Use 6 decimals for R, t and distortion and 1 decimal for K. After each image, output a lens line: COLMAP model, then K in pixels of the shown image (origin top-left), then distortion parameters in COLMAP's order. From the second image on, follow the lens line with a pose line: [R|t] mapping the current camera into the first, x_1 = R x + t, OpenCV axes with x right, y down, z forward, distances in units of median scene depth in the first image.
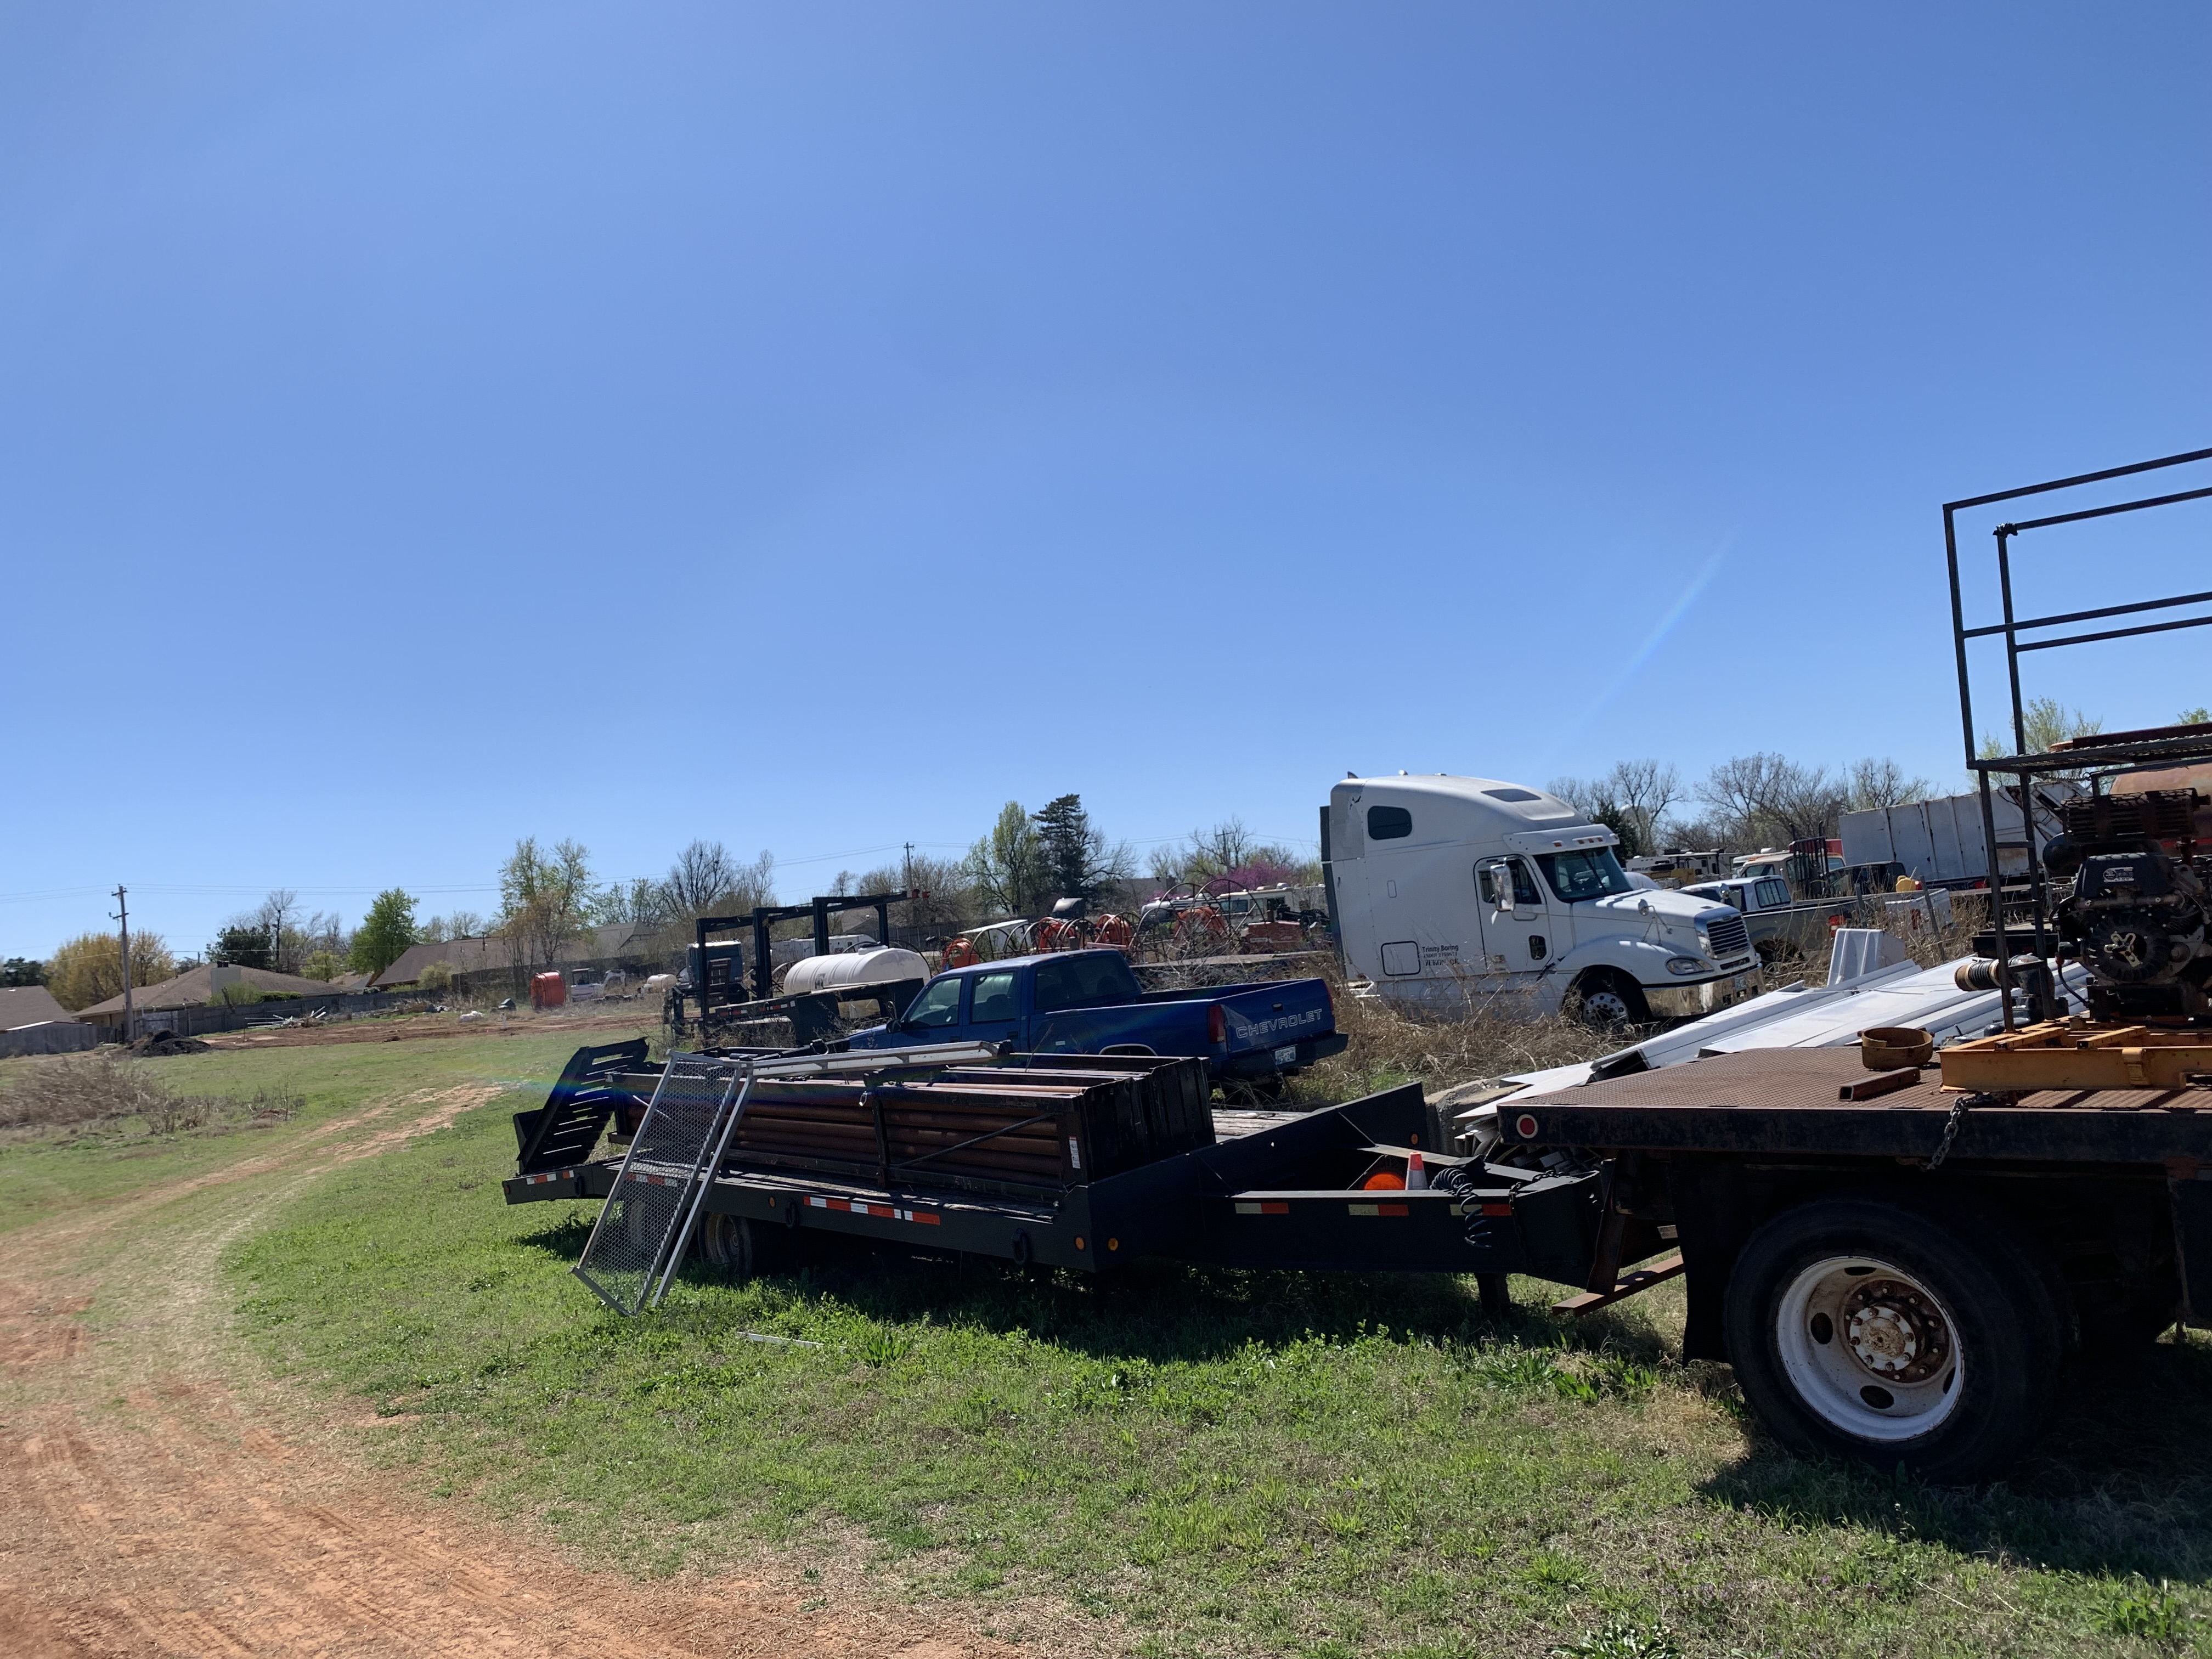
lens RADIAL K [[1714.8, 0, 1106.0], [0, 1714.8, 829.5], [0, 0, 1]] dist [0.038284, -0.055257]
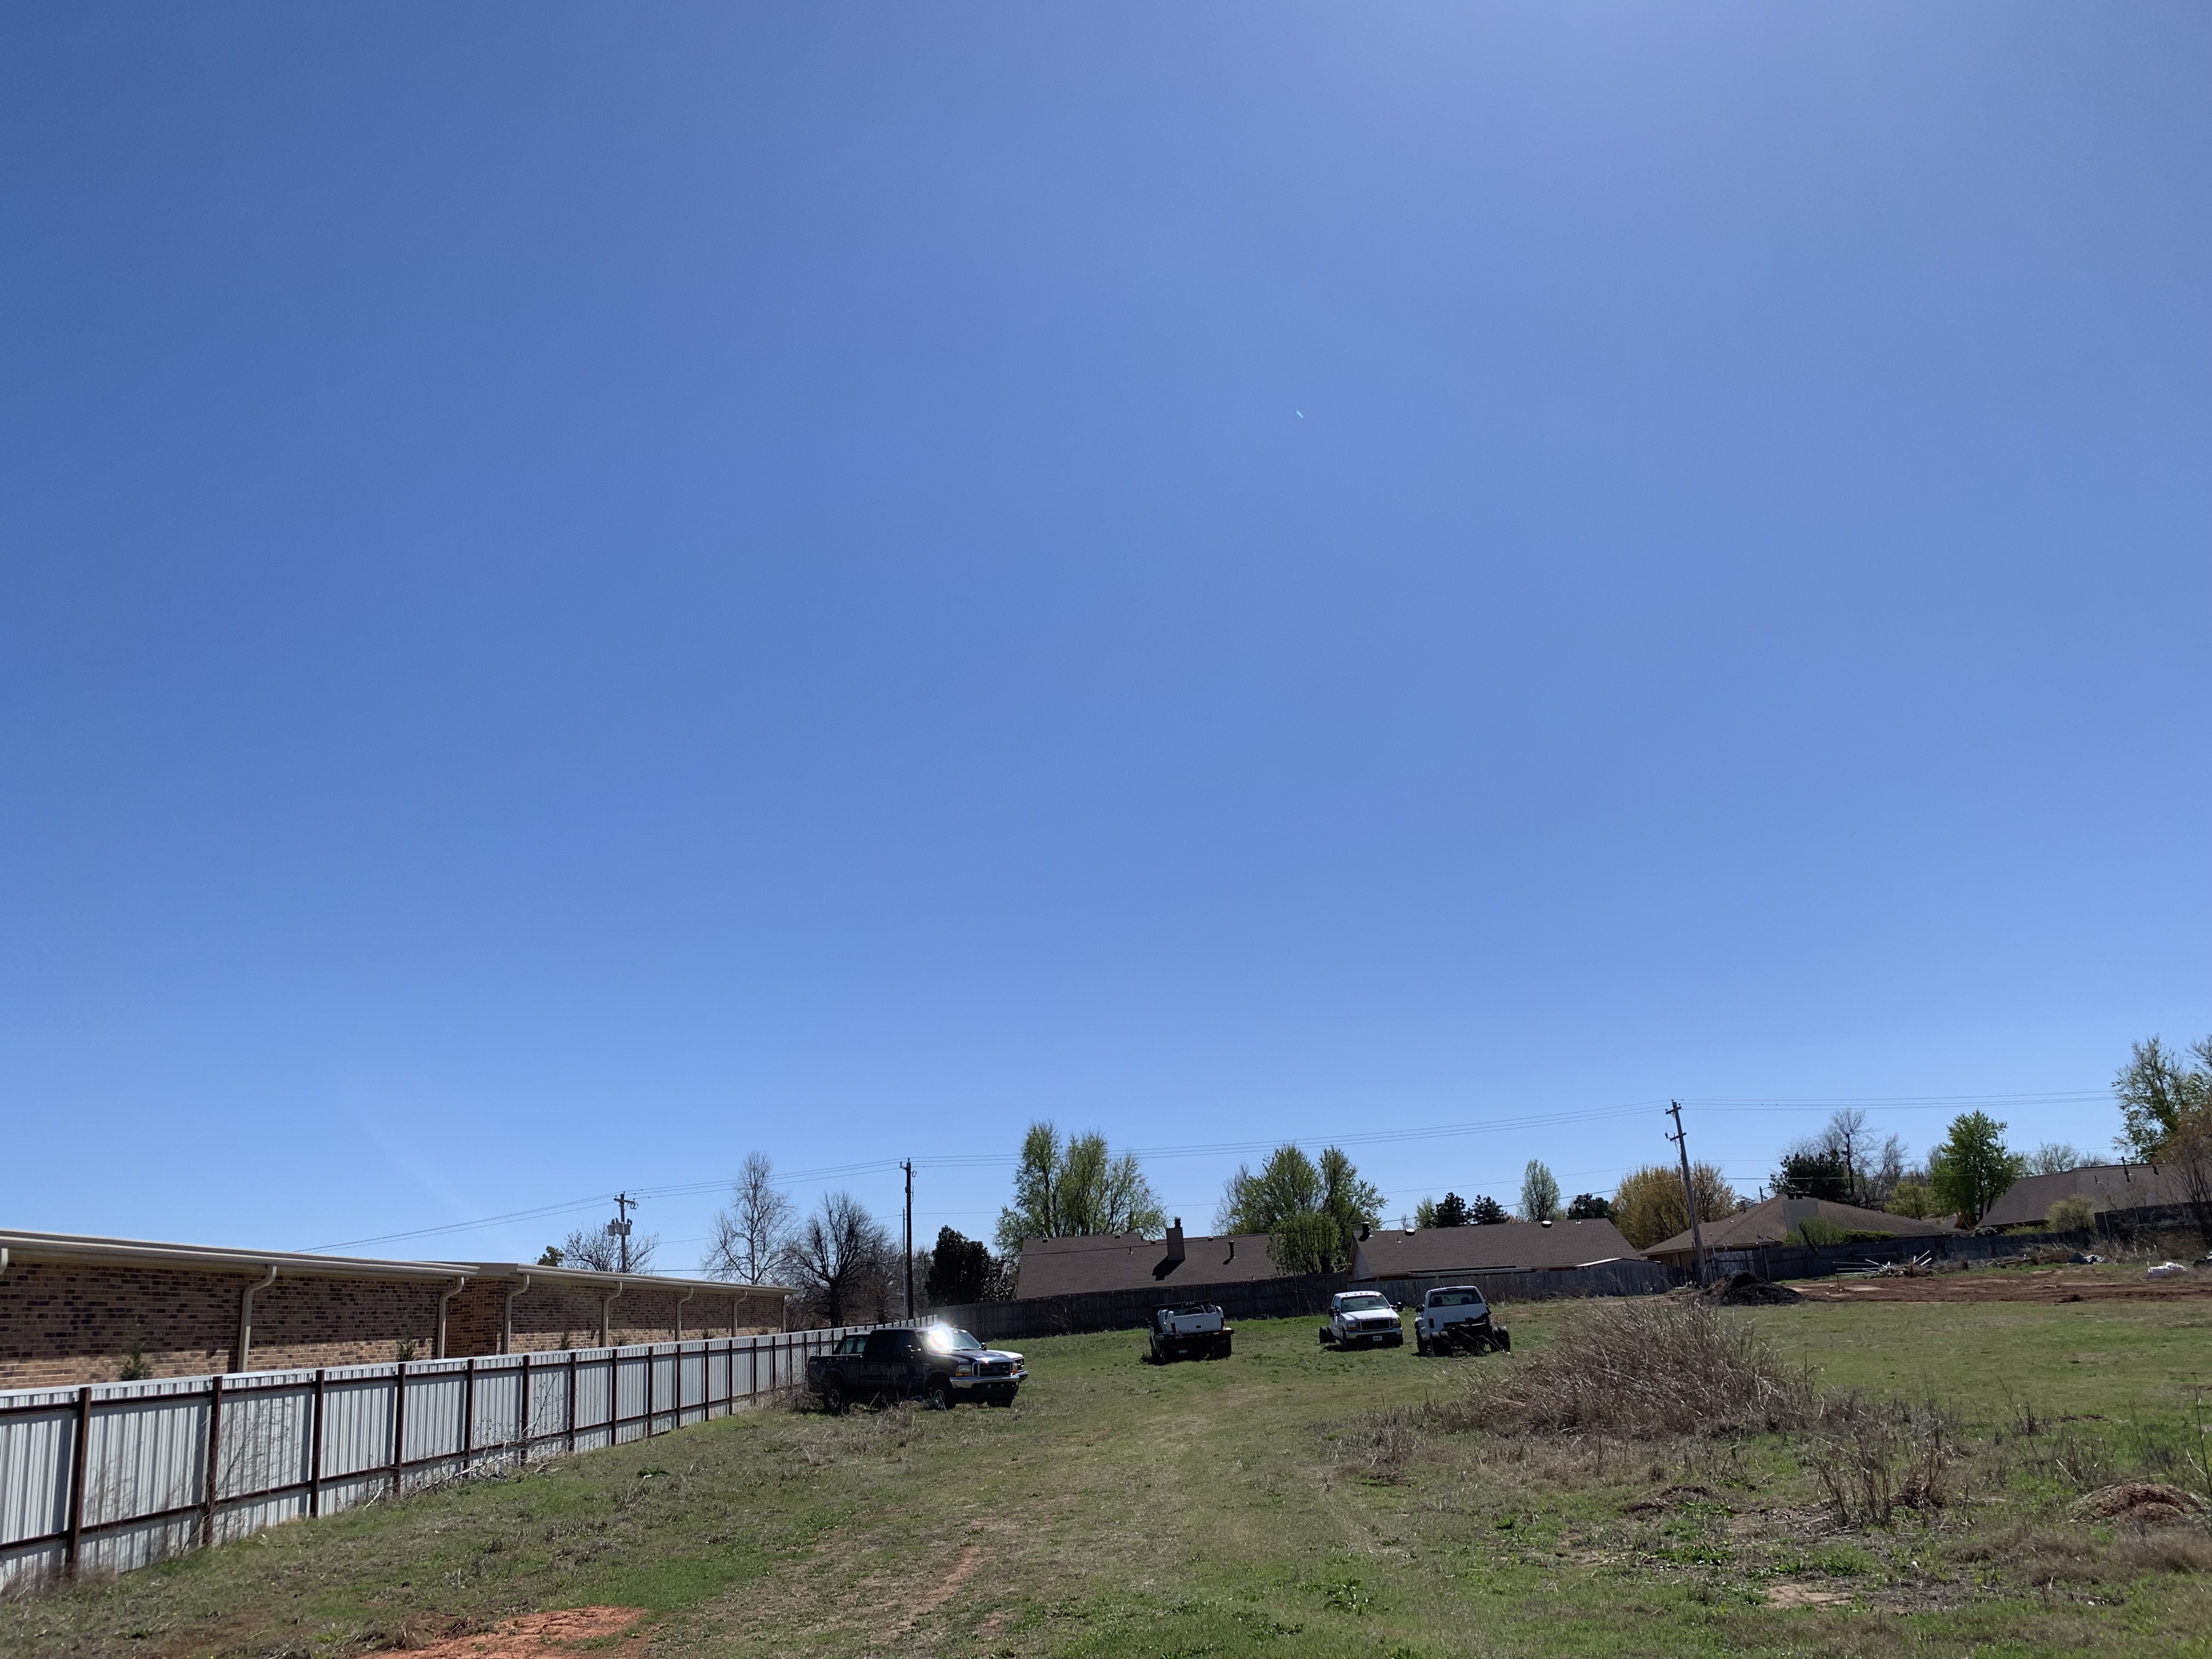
lens RADIAL K [[1708.0, 0, 1106.0], [0, 1708.0, 829.5], [0, 0, 1]] dist [0.030023, 0.000798]
pose [[0.673570, -0.152487, -0.723223, -0.108106], [0.048427, 0.985489, -0.162682, 0.022951], [0.737535, 0.074554, 0.671180, 0.181950]]
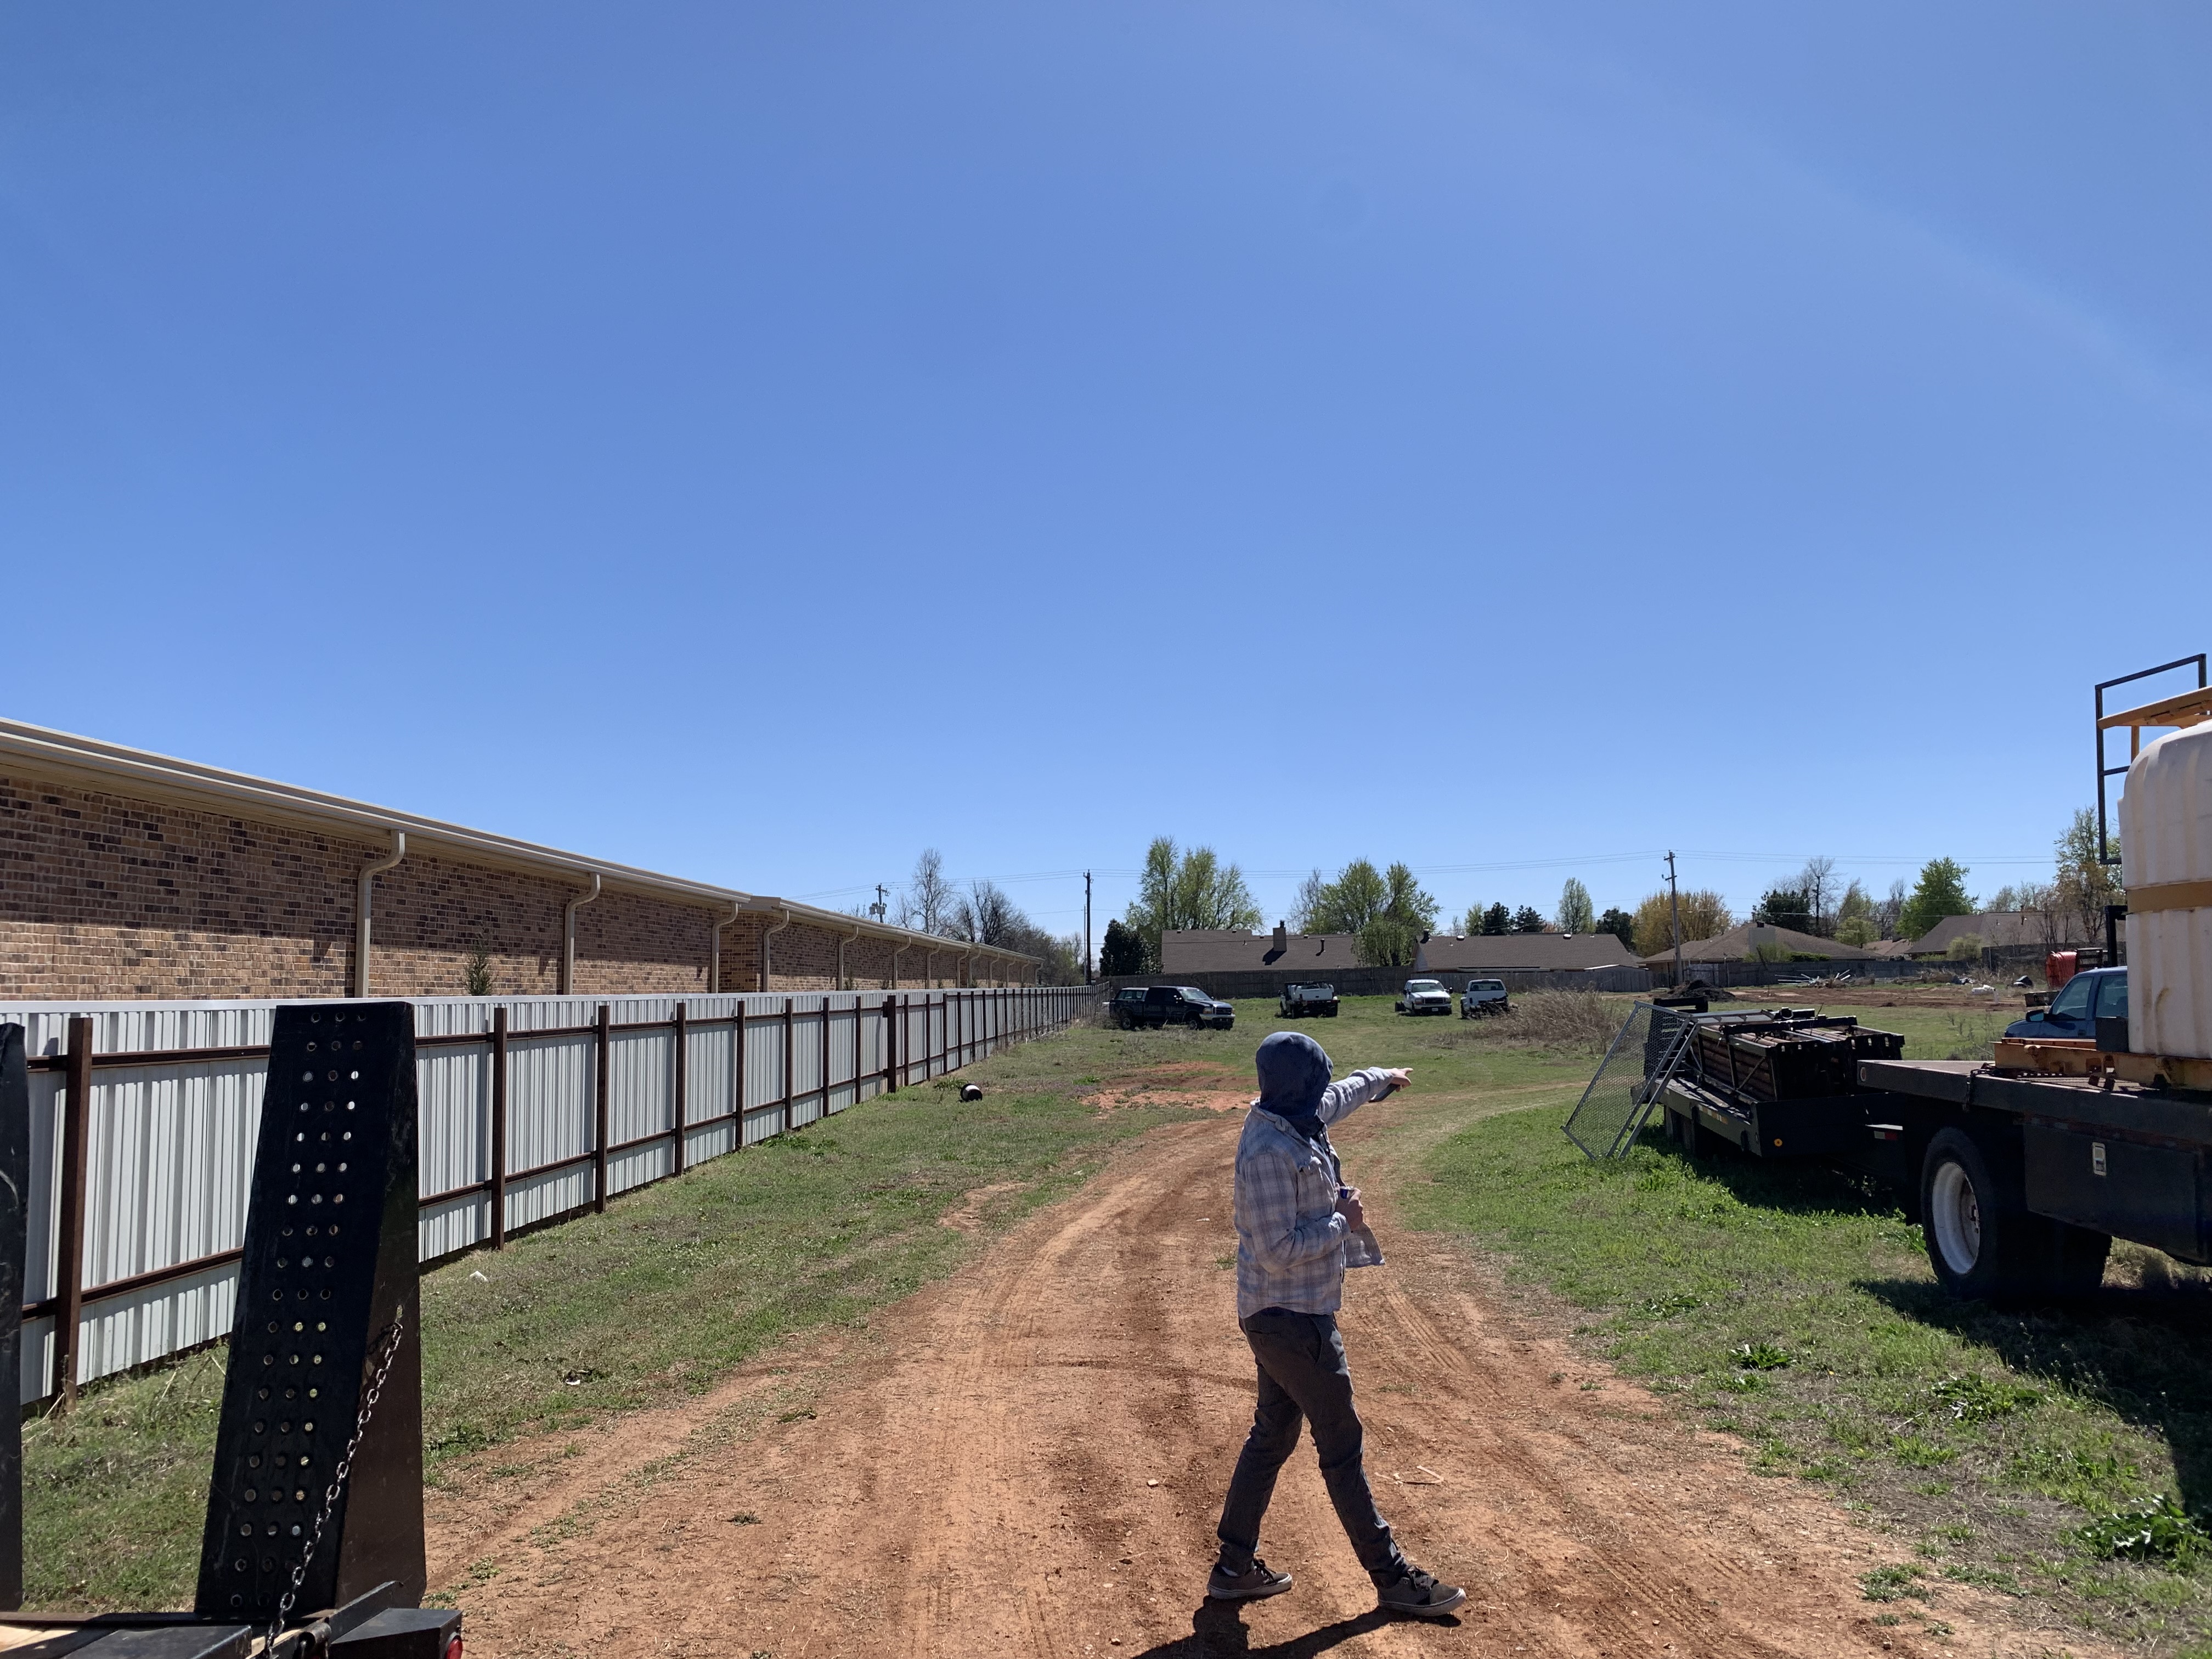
lens RADIAL K [[1677.3, 0, 1009.4], [0, 1677.3, 755.9], [0, 0, 1]] dist [0.004088, 0.004599]
pose [[0.603215, -0.027583, -0.797101, 0.061102], [0.009691, 0.999582, -0.027256, -0.005479], [0.797519, 0.008717, 0.603230, -0.035719]]
